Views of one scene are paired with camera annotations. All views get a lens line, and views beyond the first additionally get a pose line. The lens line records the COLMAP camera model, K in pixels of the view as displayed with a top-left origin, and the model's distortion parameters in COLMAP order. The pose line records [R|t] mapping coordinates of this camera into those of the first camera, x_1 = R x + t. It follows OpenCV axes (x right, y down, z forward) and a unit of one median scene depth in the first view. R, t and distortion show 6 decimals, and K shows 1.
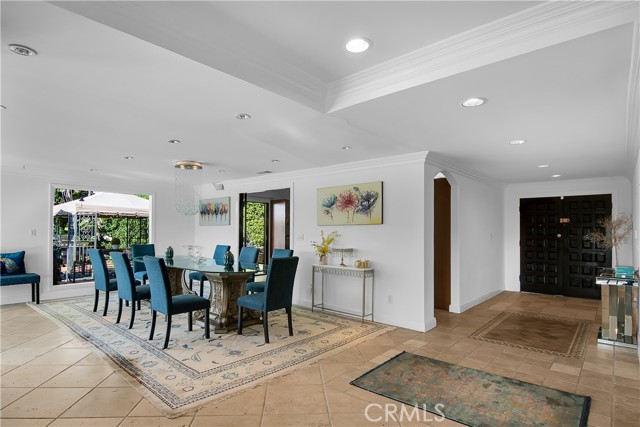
lens RADIAL K [[320.3, 0, 322.8], [0, 320.3, 214.3], [0, 0, 1]] dist [0.018703, -0.001124]
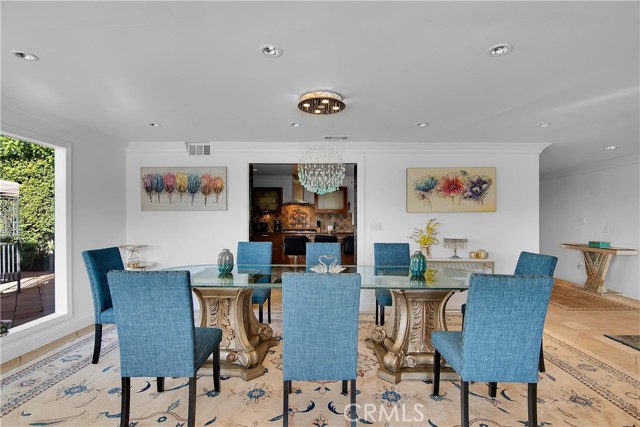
lens RADIAL K [[320.3, 0, 319.7], [0, 320.3, 218.3], [0, 0, 1]] dist [0.018703, -0.001124]
pose [[0.785404, 0.003178, 0.618975, -0.733321], [-0.029318, 0.999055, 0.032071, 0.030887], [-0.618288, -0.043336, 0.784756, 0.500981]]
